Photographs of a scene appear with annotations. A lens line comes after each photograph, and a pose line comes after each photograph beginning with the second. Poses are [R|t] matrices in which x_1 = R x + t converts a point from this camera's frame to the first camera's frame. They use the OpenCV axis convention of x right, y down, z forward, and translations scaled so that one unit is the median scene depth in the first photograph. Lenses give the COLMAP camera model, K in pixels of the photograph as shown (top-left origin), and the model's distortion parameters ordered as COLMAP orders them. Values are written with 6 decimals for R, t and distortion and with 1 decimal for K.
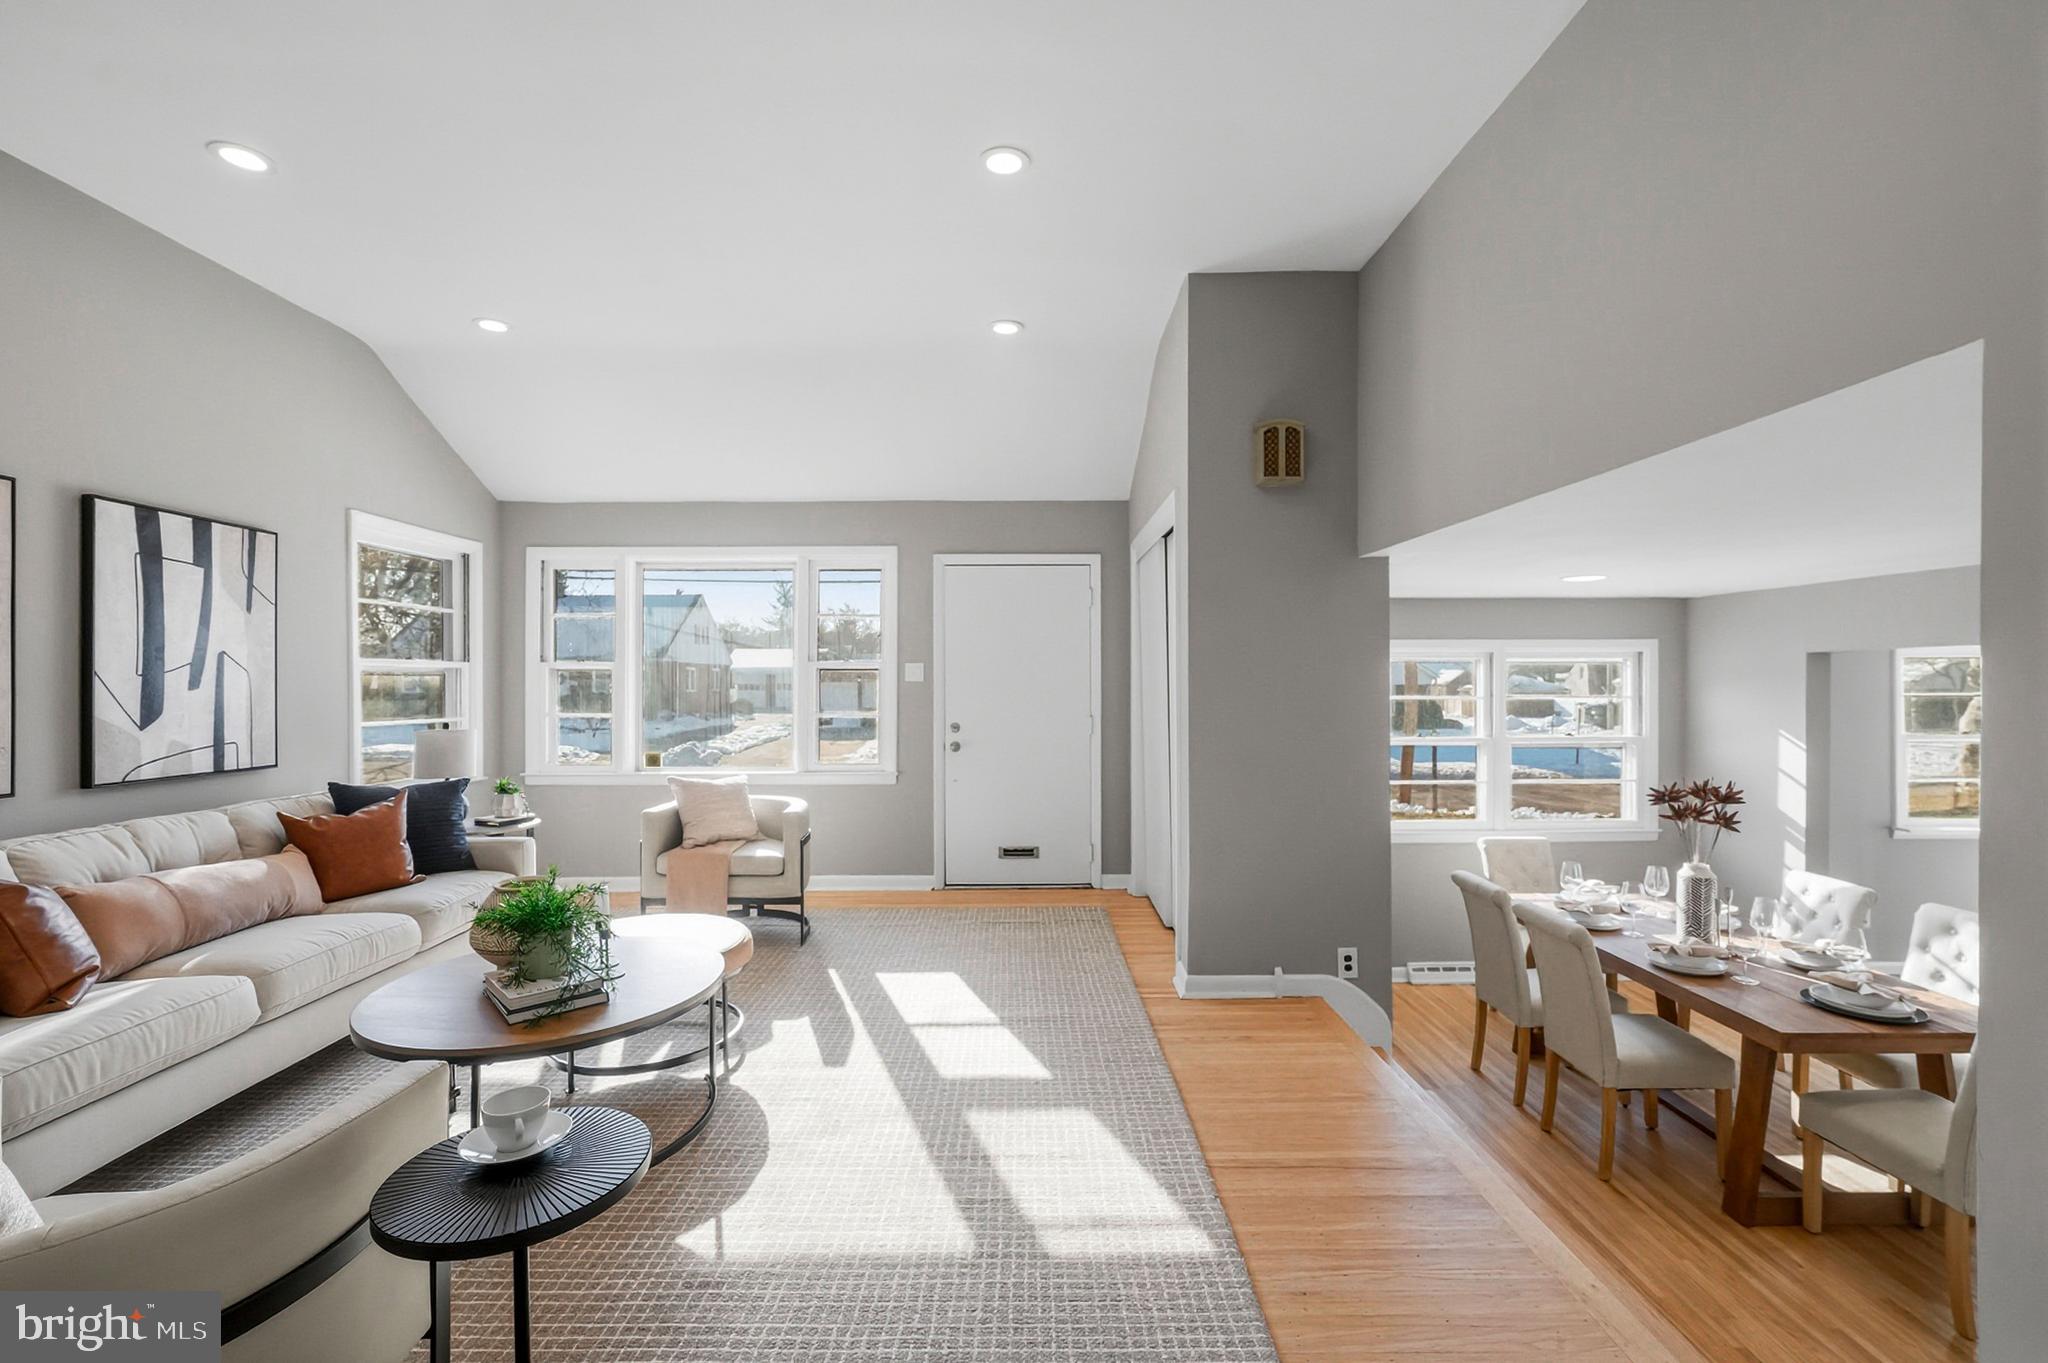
lens RADIAL K [[859.3, 0, 1024.0], [0, 859.3, 681.5], [0, 0, 1]] dist [-0.001601, -0.000068]
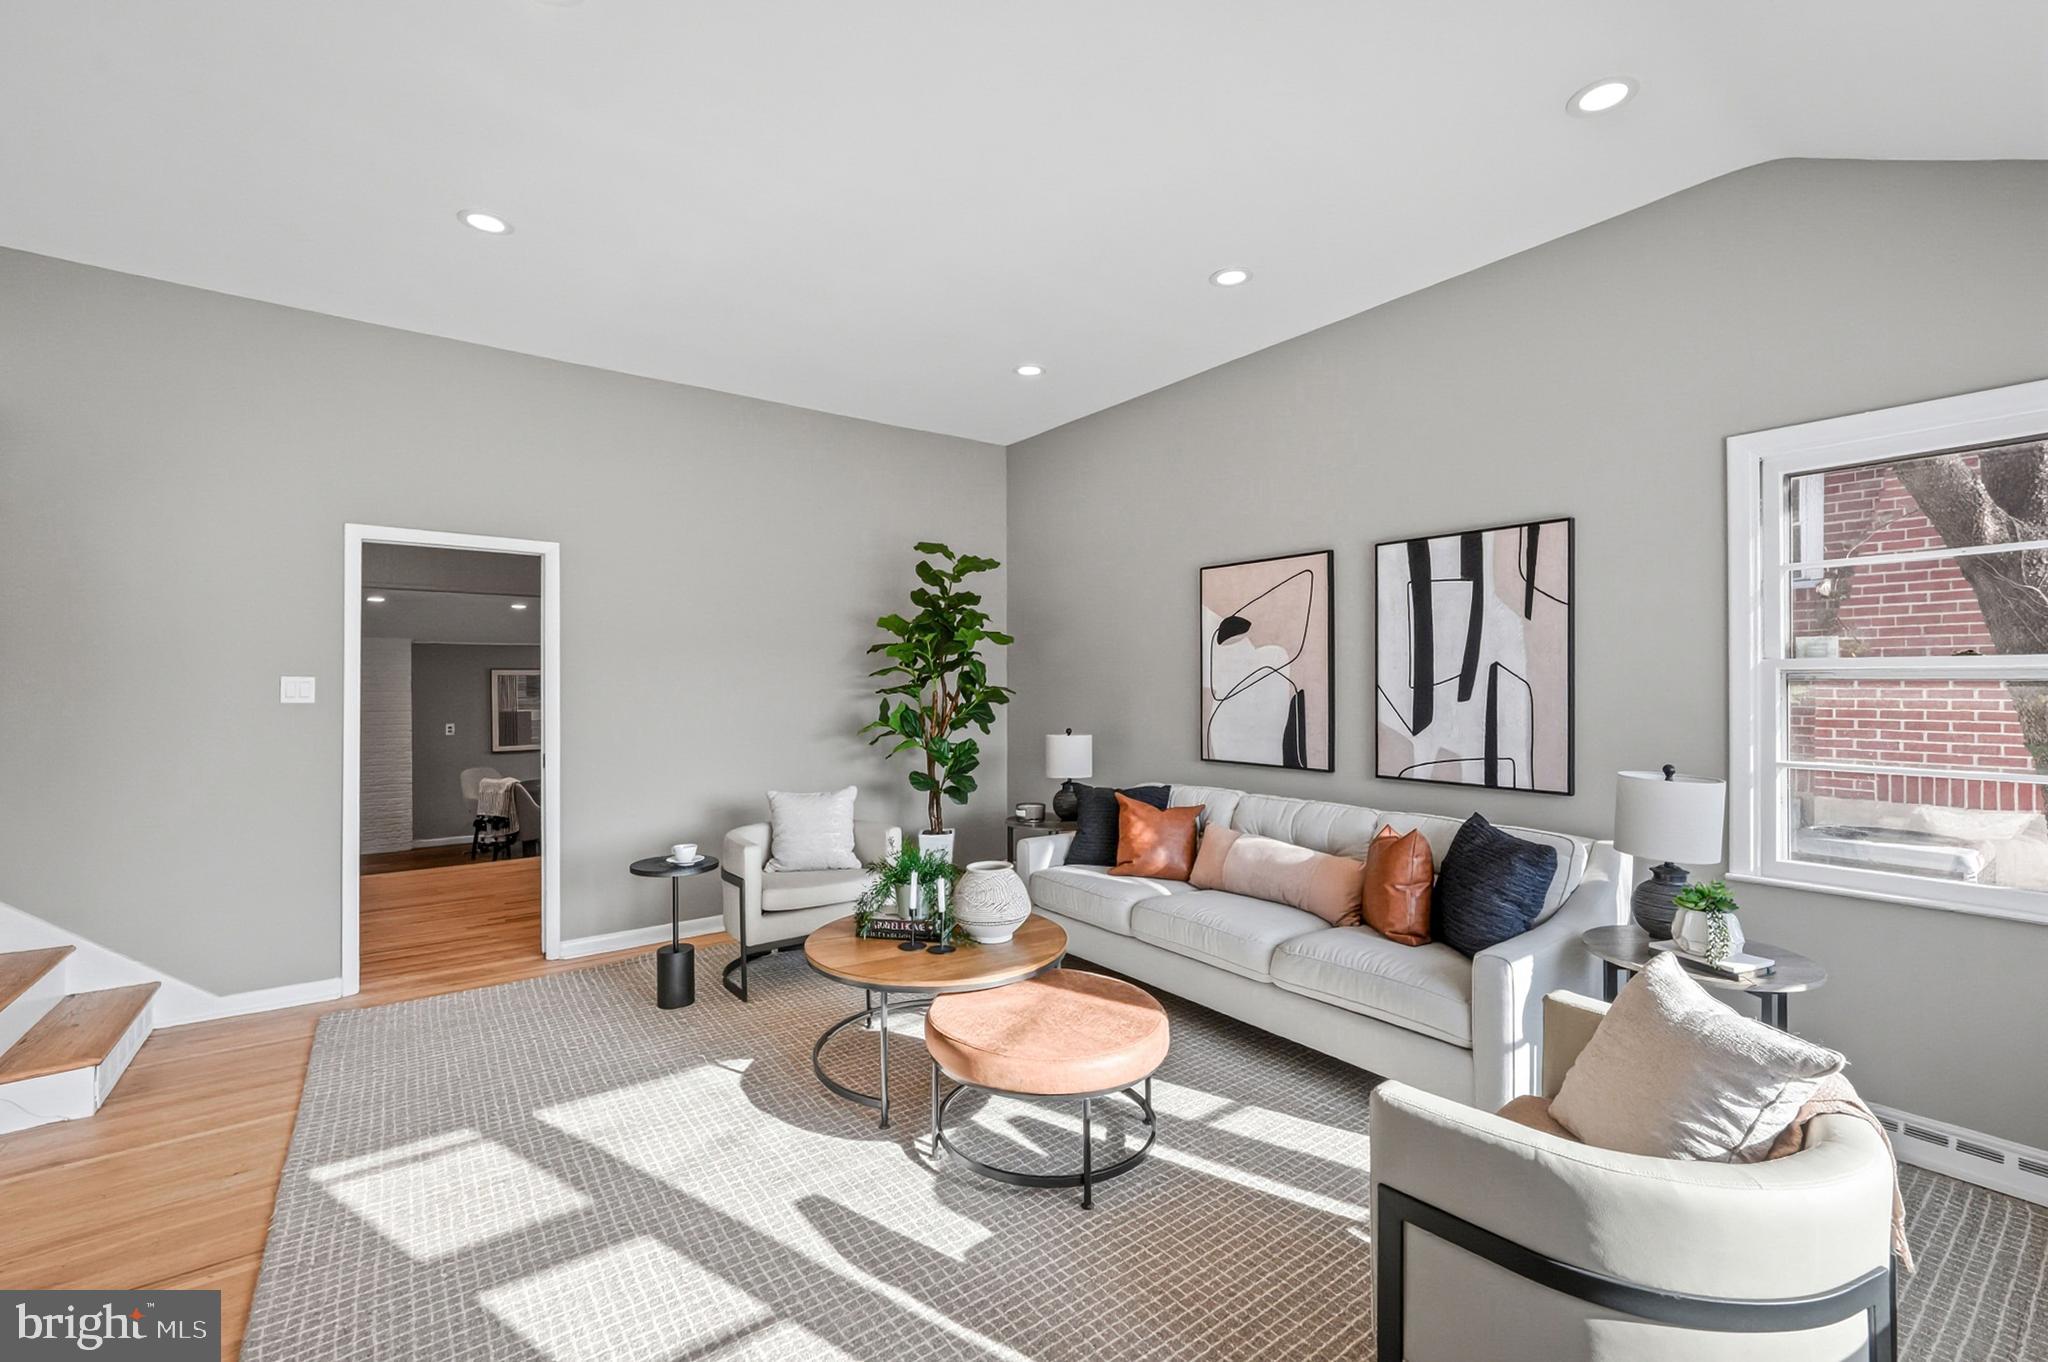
lens RADIAL K [[859.3, 0, 1024.0], [0, 859.3, 681.0], [0, 0, 1]] dist [-0.001601, -0.000068]
pose [[-0.805560, 0.004461, -0.592497, 0.070671], [0.005639, 0.999984, -0.000137, -0.017960], [0.592487, -0.003452, -0.805572, 1.556013]]
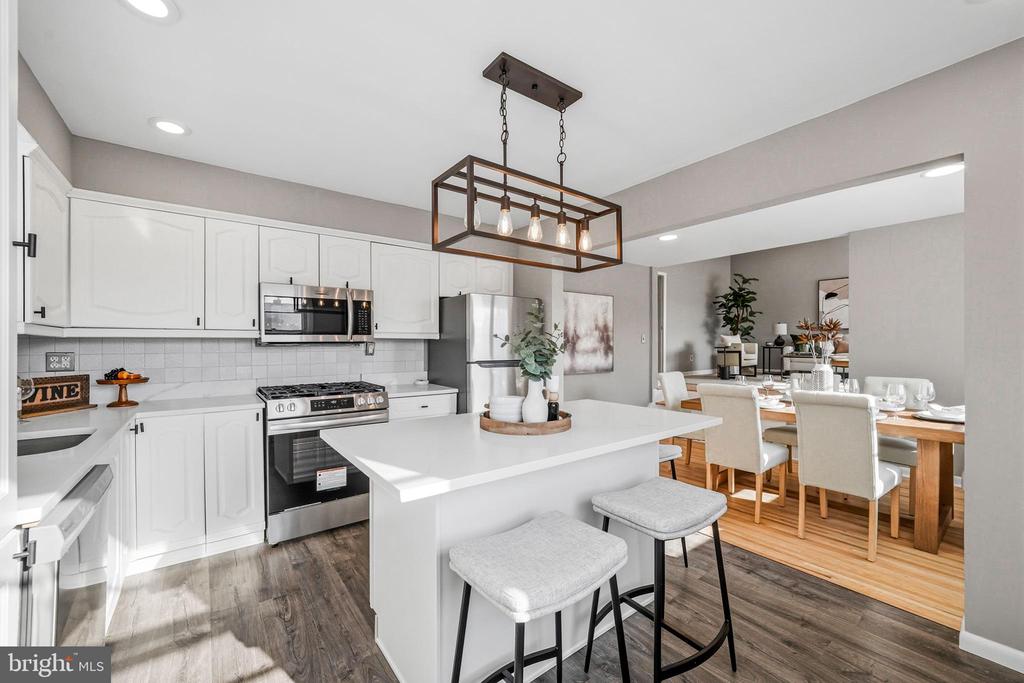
lens RADIAL K [[405.8, 0, 514.9], [0, 405.8, 346.6], [0, 0, 1]] dist [-0.025826, 0.007765]
pose [[-0.803159, 0.008449, -0.595705, 2.061468], [0.005480, 0.999962, 0.006795, 0.191268], [0.595740, 0.002193, -0.803174, 1.494865]]
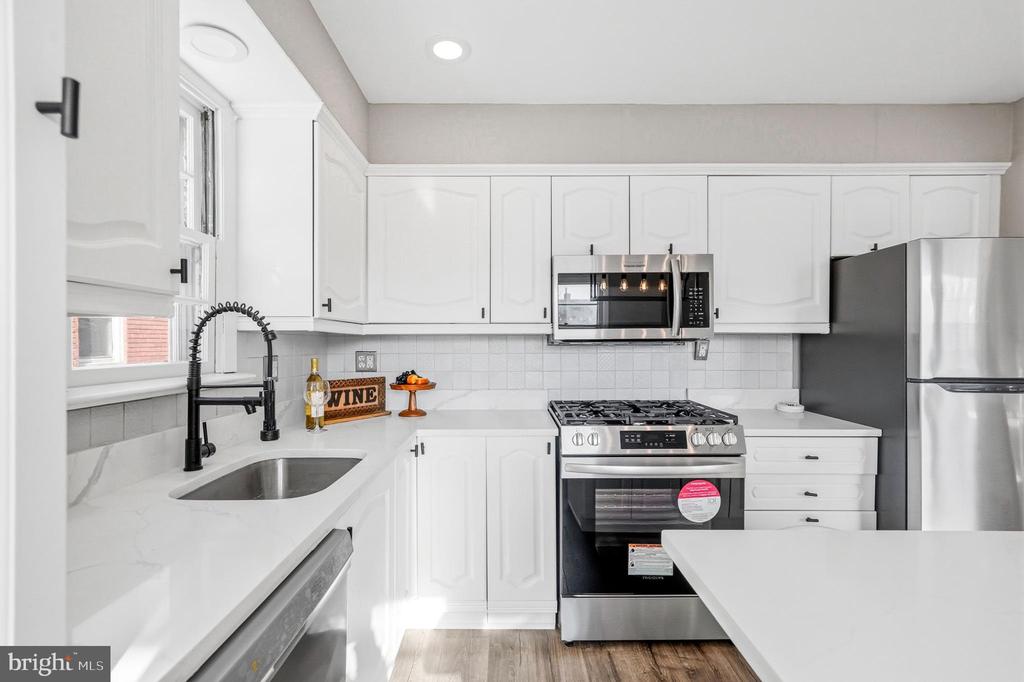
lens RADIAL K [[485.4, 0, 512.5], [0, 485.4, 339.8], [0, 0, 1]] dist [-0.000685, 0.000115]
pose [[-0.999943, 0.005074, 0.009417, 2.034621], [0.005031, 0.999977, -0.004612, 0.186877], [-0.009440, -0.004565, -0.999945, 1.136222]]
